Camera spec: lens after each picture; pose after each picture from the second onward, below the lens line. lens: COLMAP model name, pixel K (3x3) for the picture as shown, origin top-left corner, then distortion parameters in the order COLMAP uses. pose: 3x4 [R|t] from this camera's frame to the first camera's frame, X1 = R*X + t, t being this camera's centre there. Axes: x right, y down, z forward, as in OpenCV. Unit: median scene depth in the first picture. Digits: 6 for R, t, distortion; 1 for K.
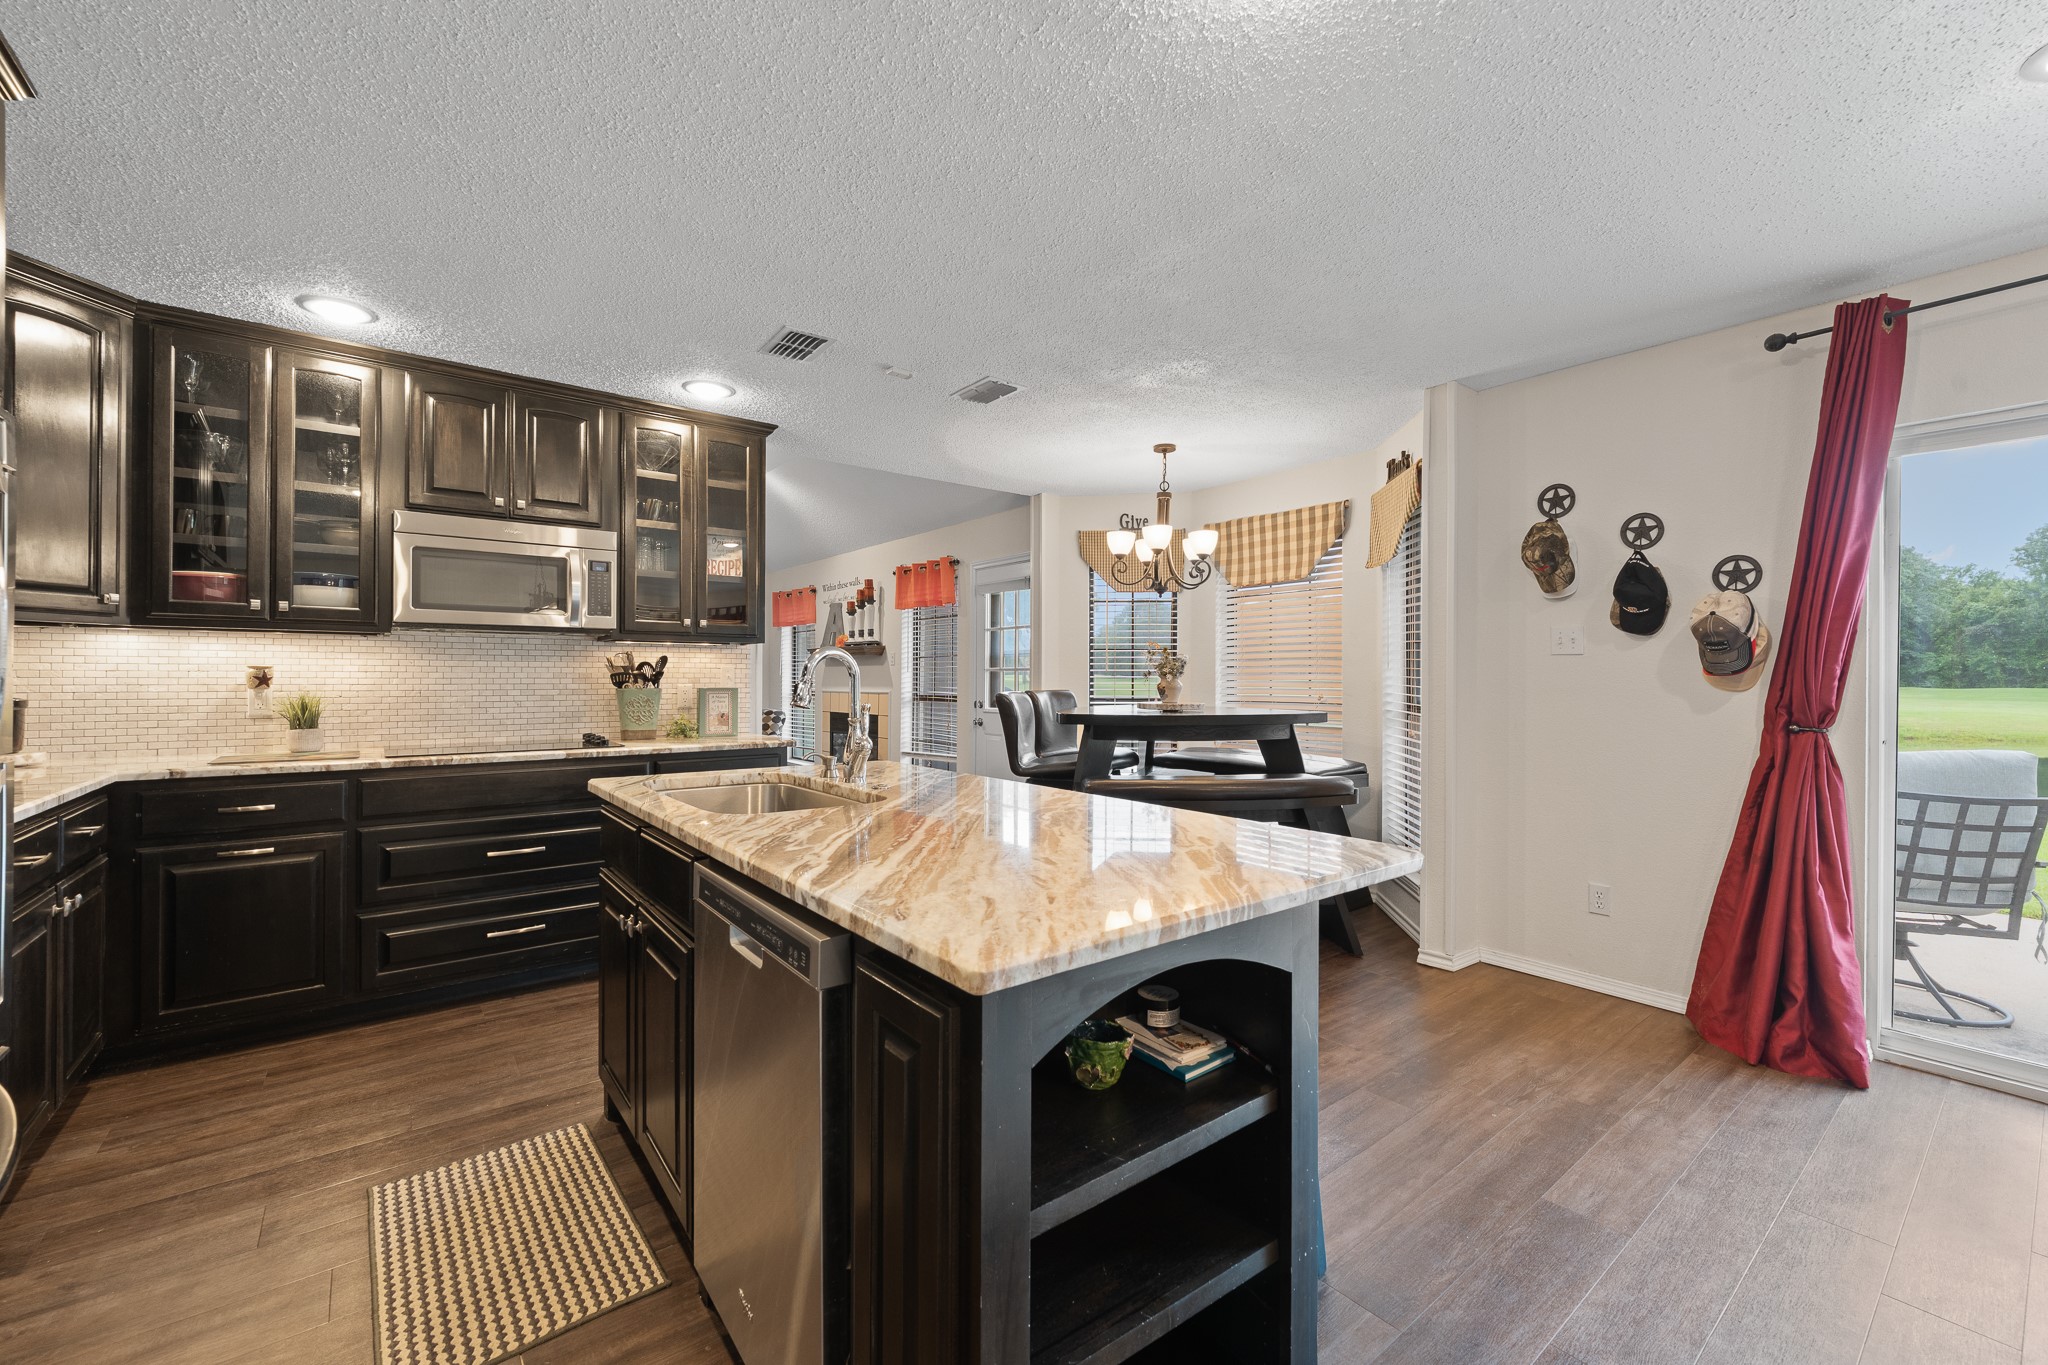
lens RADIAL K [[832.8, 0, 1029.7], [0, 832.8, 673.2], [0, 0, 1]] dist [-0.005127, 0.000920]
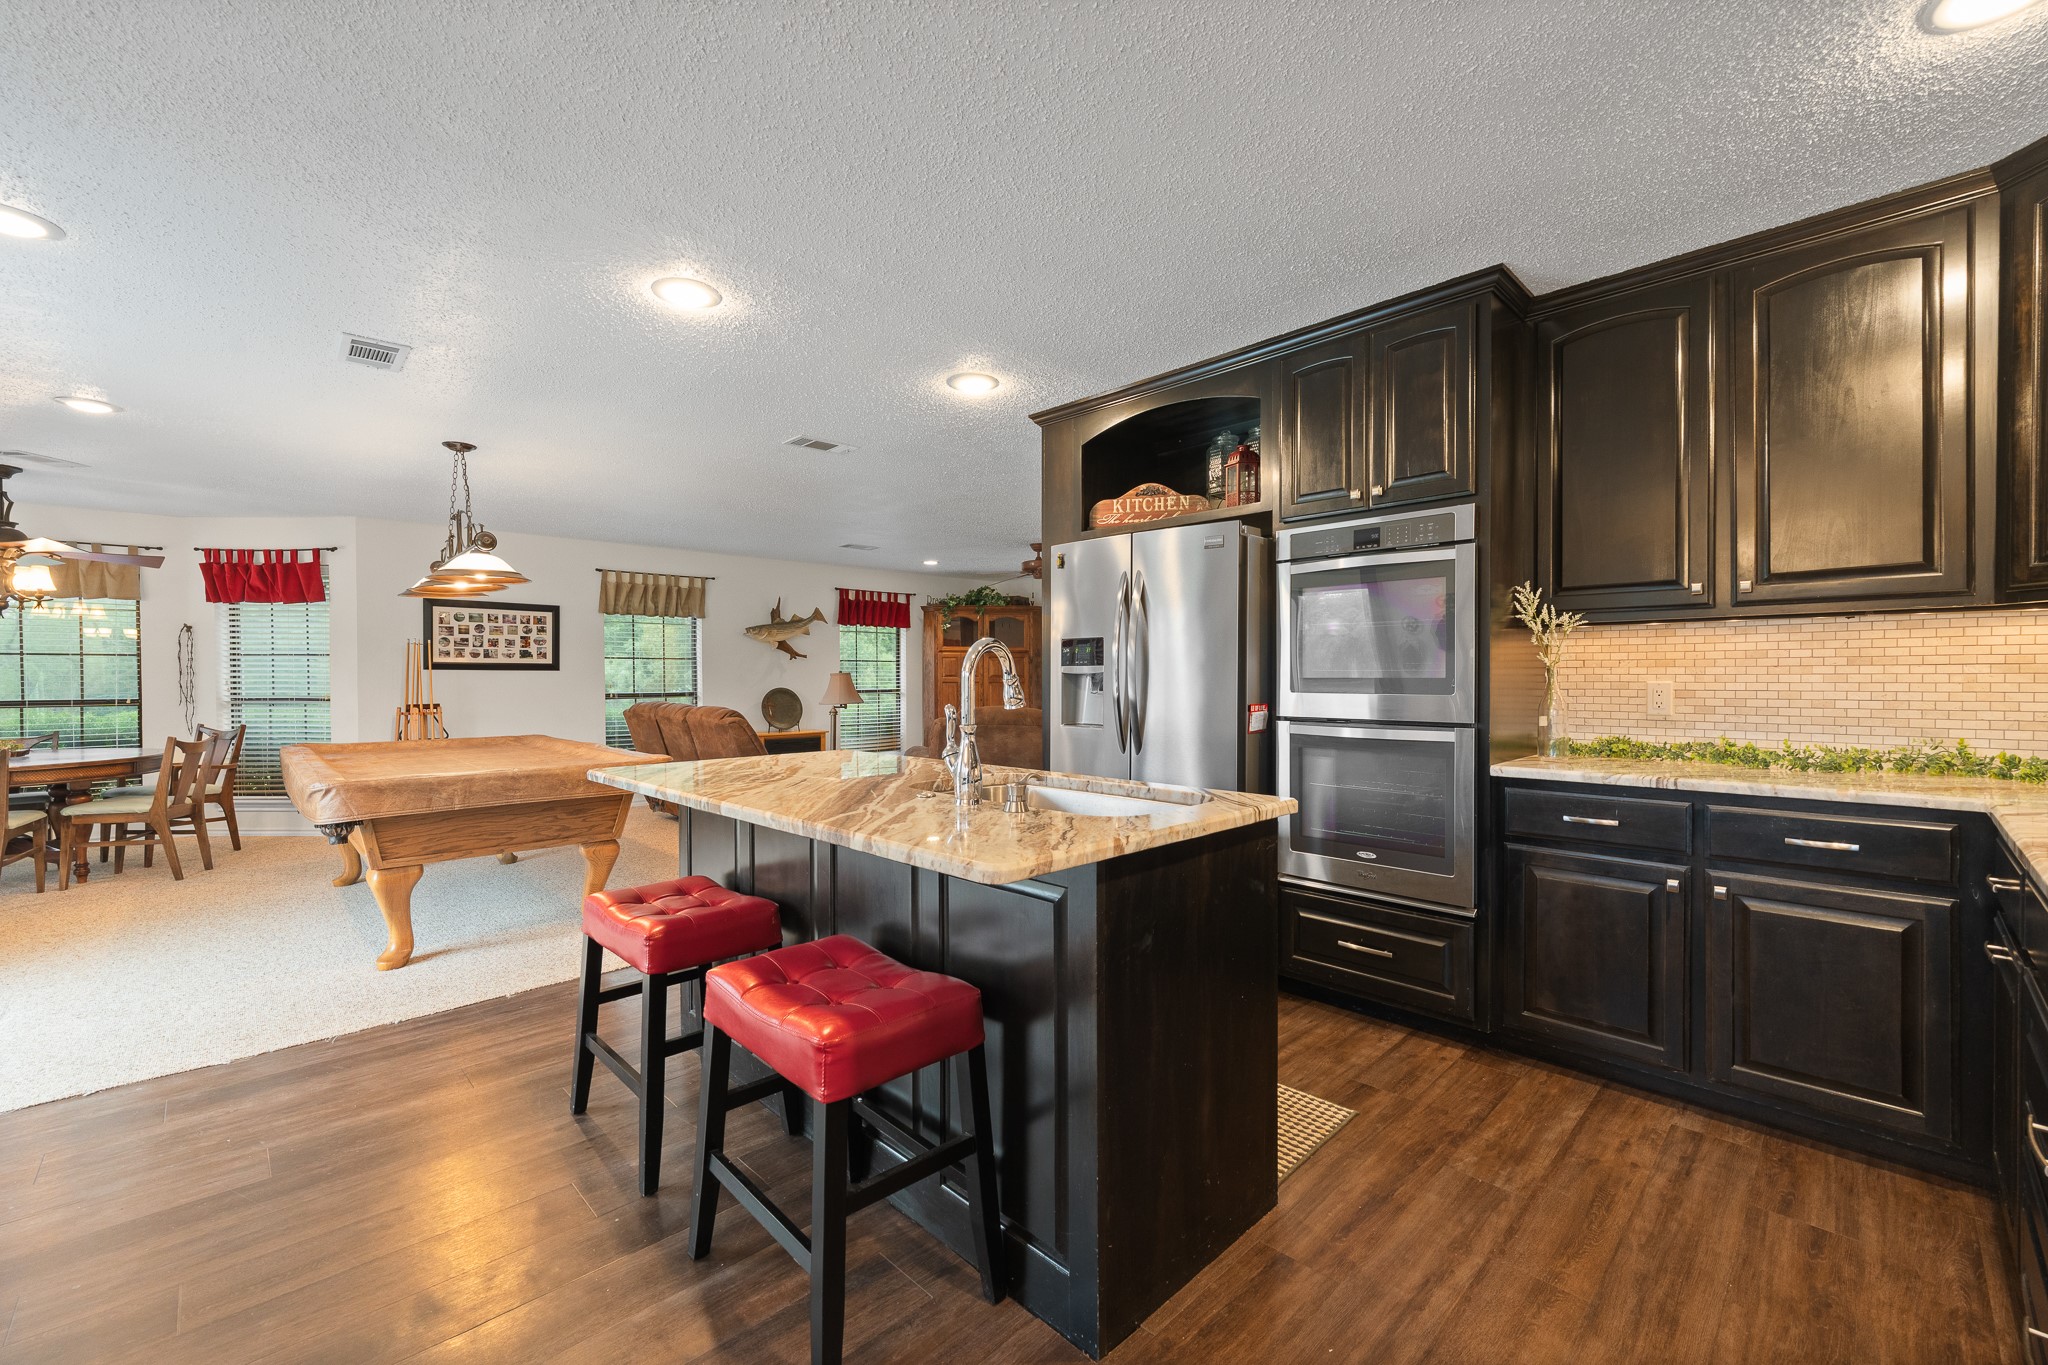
lens RADIAL K [[832.8, 0, 1021.2], [0, 832.8, 680.8], [0, 0, 1]] dist [-0.005127, 0.000920]
pose [[-0.995494, 0.001746, -0.094804, -0.133440], [0.001797, 0.999998, -0.000451, 0.009709], [0.094803, -0.000619, -0.995496, 1.298683]]
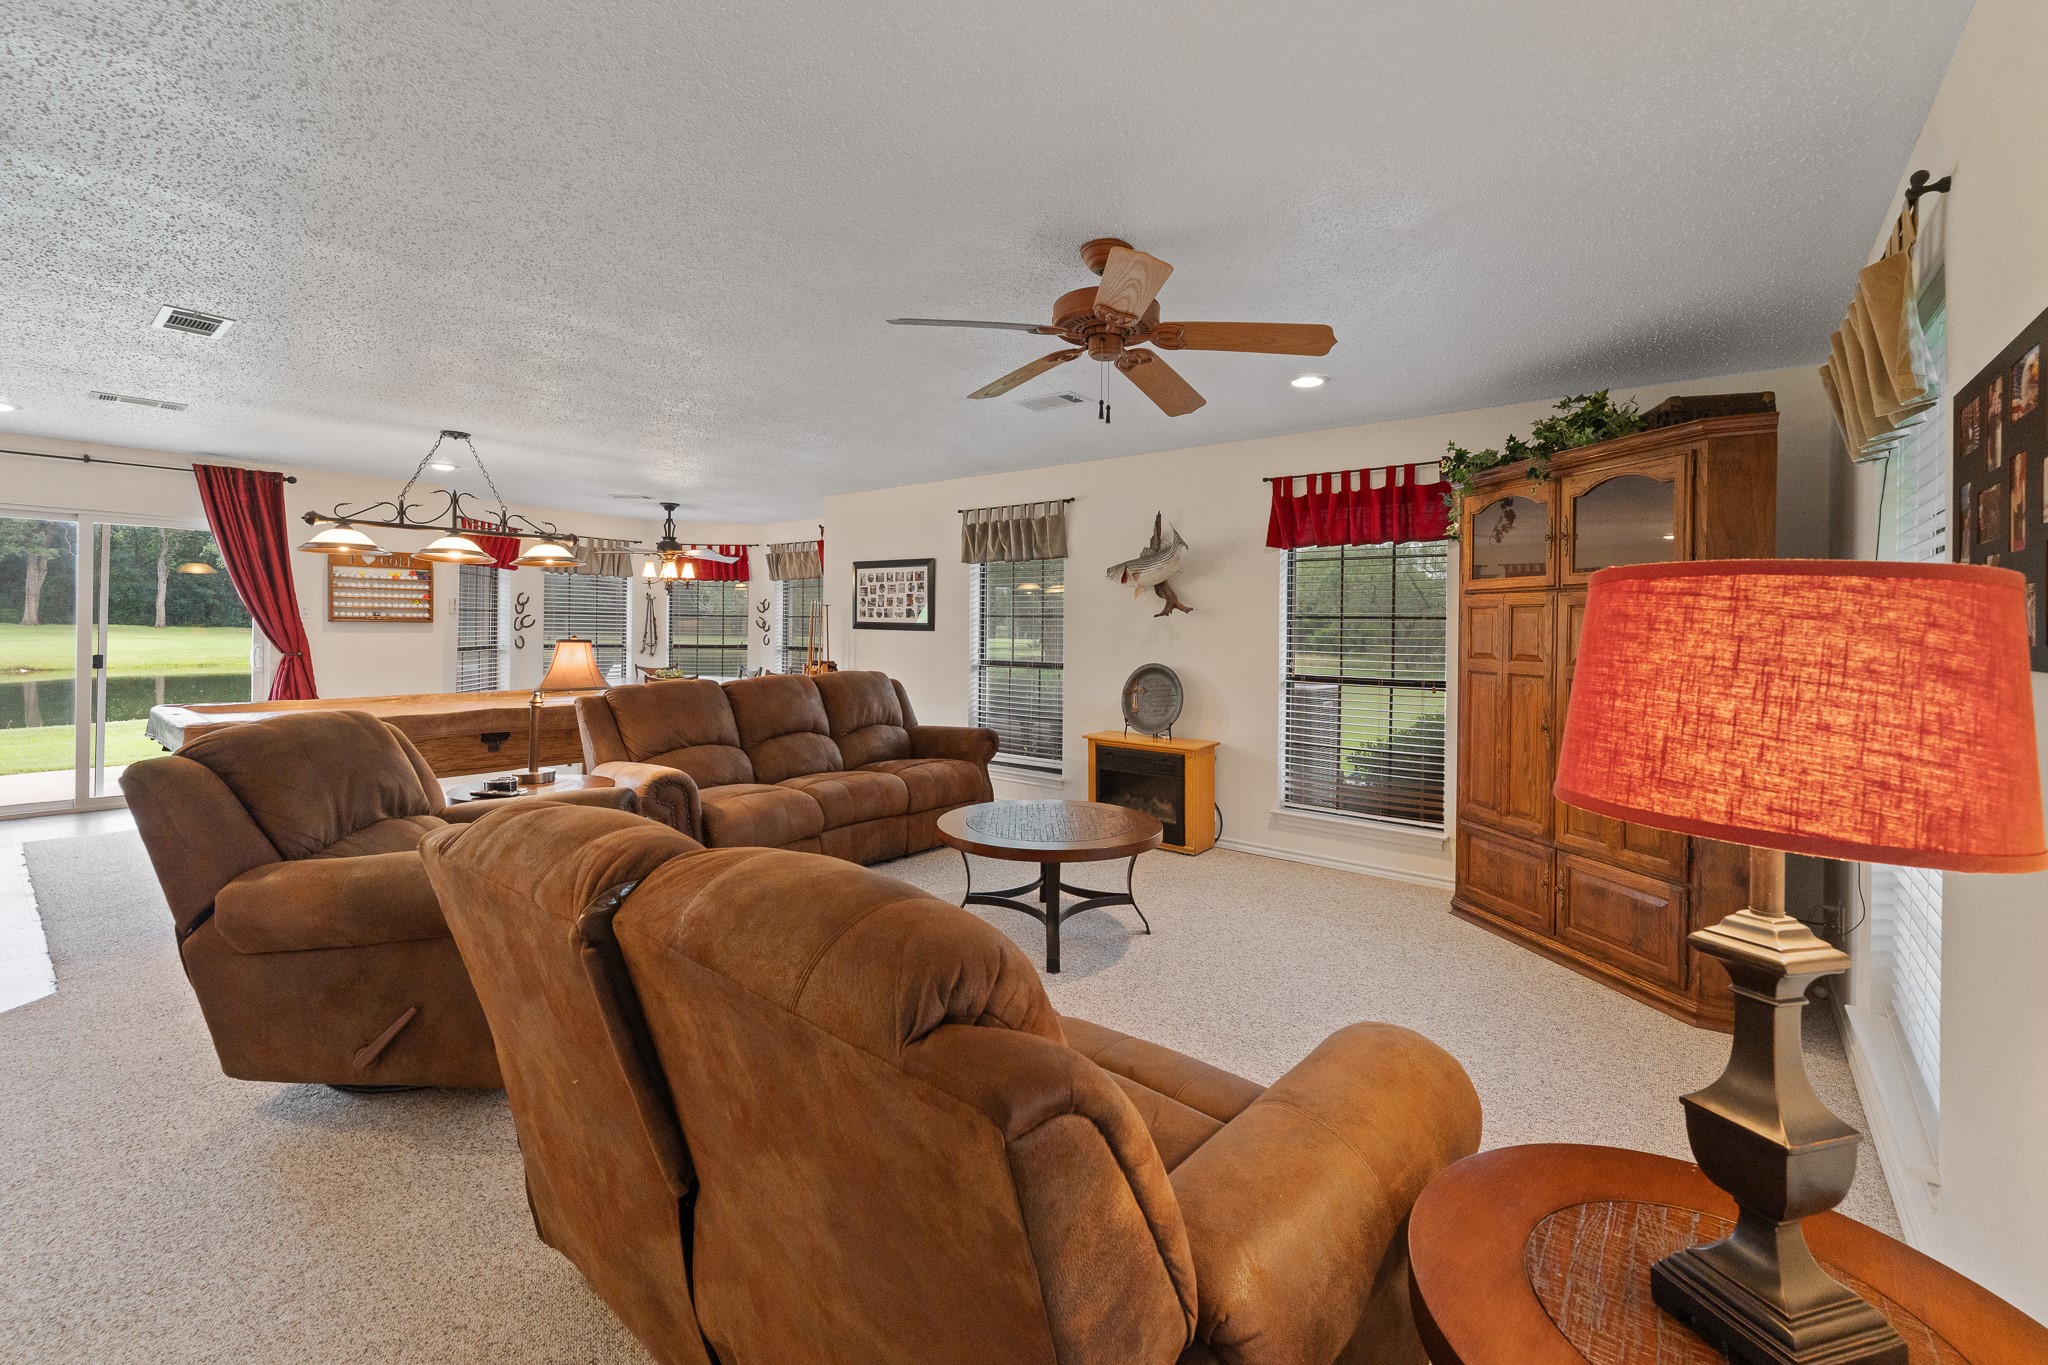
lens RADIAL K [[832.8, 0, 1075.6], [0, 832.8, 628.6], [0, 0, 1]] dist [-0.005127, 0.000920]
pose [[-0.242926, -0.008240, 0.970010, -1.166151], [-0.018855, 0.999815, 0.003771, -0.042305], [-0.969861, -0.017374, -0.243037, -0.966122]]
